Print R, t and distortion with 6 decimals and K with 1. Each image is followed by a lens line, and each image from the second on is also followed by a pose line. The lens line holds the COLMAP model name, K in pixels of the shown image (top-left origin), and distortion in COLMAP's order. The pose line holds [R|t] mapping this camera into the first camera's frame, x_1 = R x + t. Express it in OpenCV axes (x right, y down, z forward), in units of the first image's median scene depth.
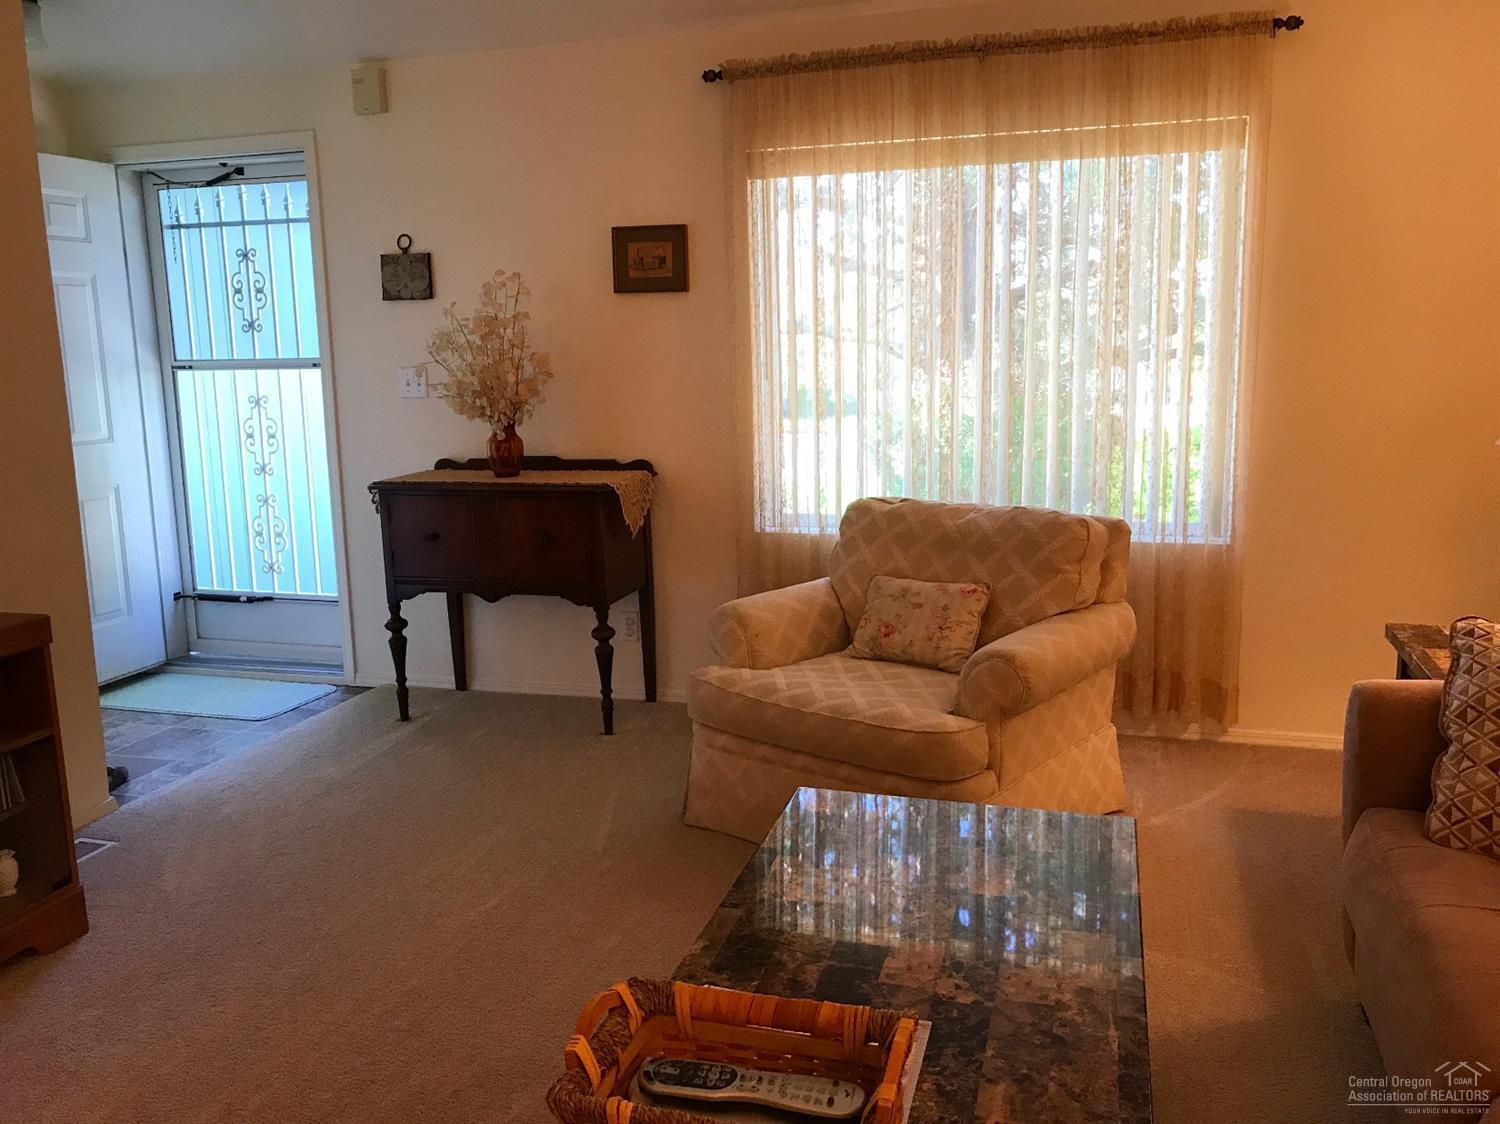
lens RADIAL K [[1242.1, 0, 740.8], [0, 1242.1, 548.2], [0, 0, 1]] dist [0.026167, -0.006167]
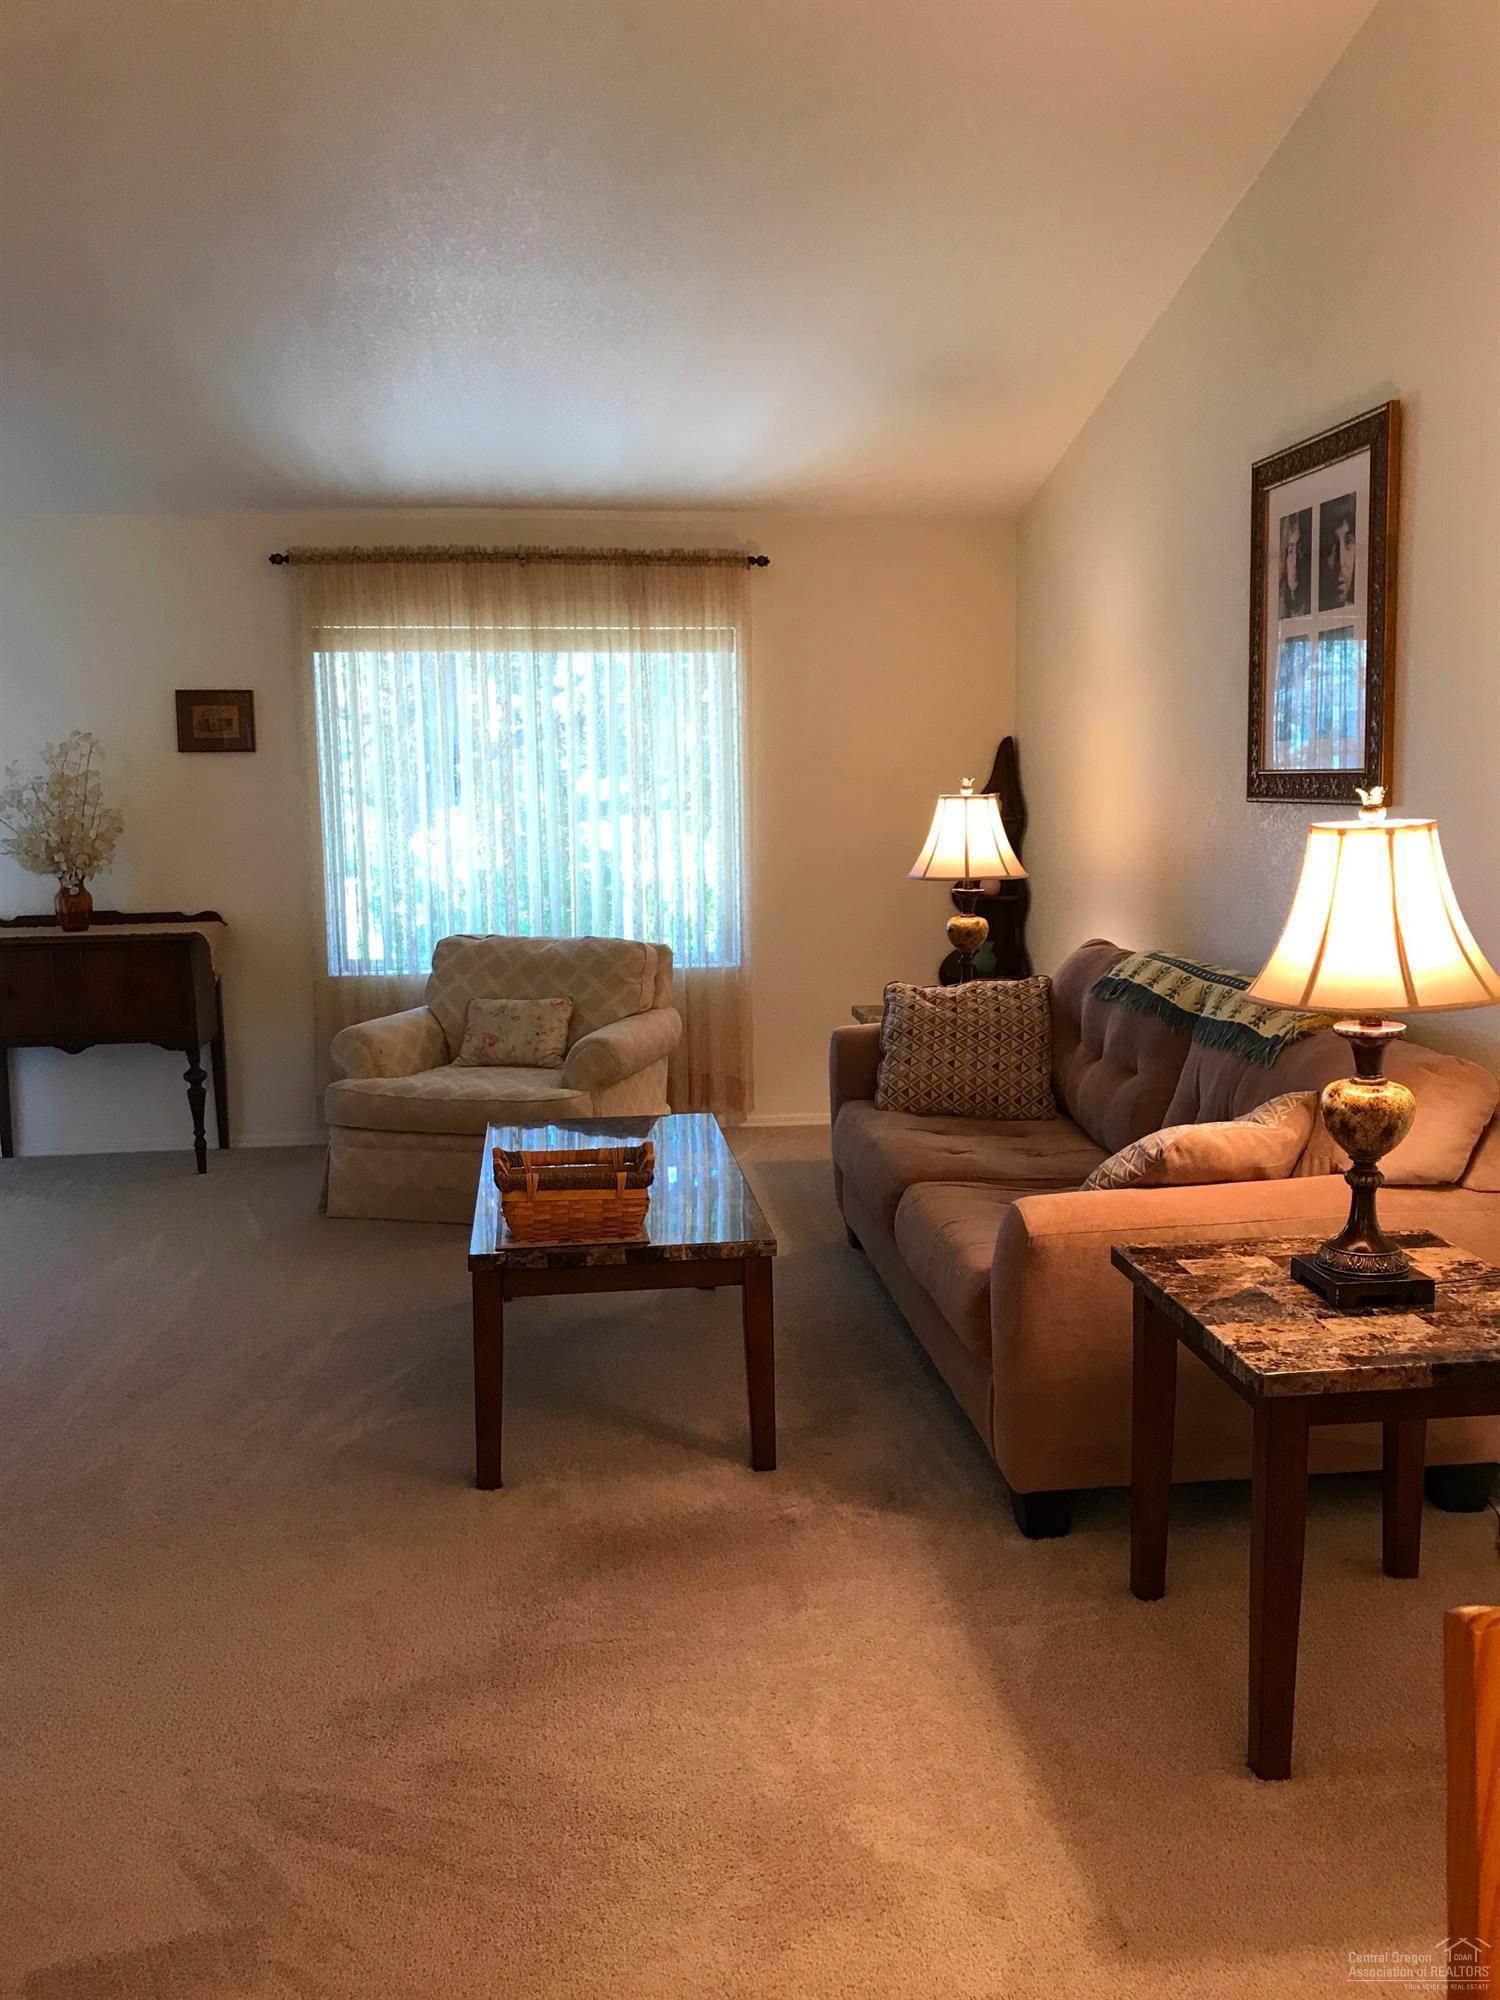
lens RADIAL K [[1656.2, 0, 751.0], [0, 1656.2, 1002.2], [0, 0, 1]] dist [0.026167, -0.006167]
pose [[0.916943, -0.045852, 0.396374, -0.260267], [0.057377, 0.998203, -0.017262, 0.063820], [-0.394870, 0.038571, 0.917927, -0.530298]]
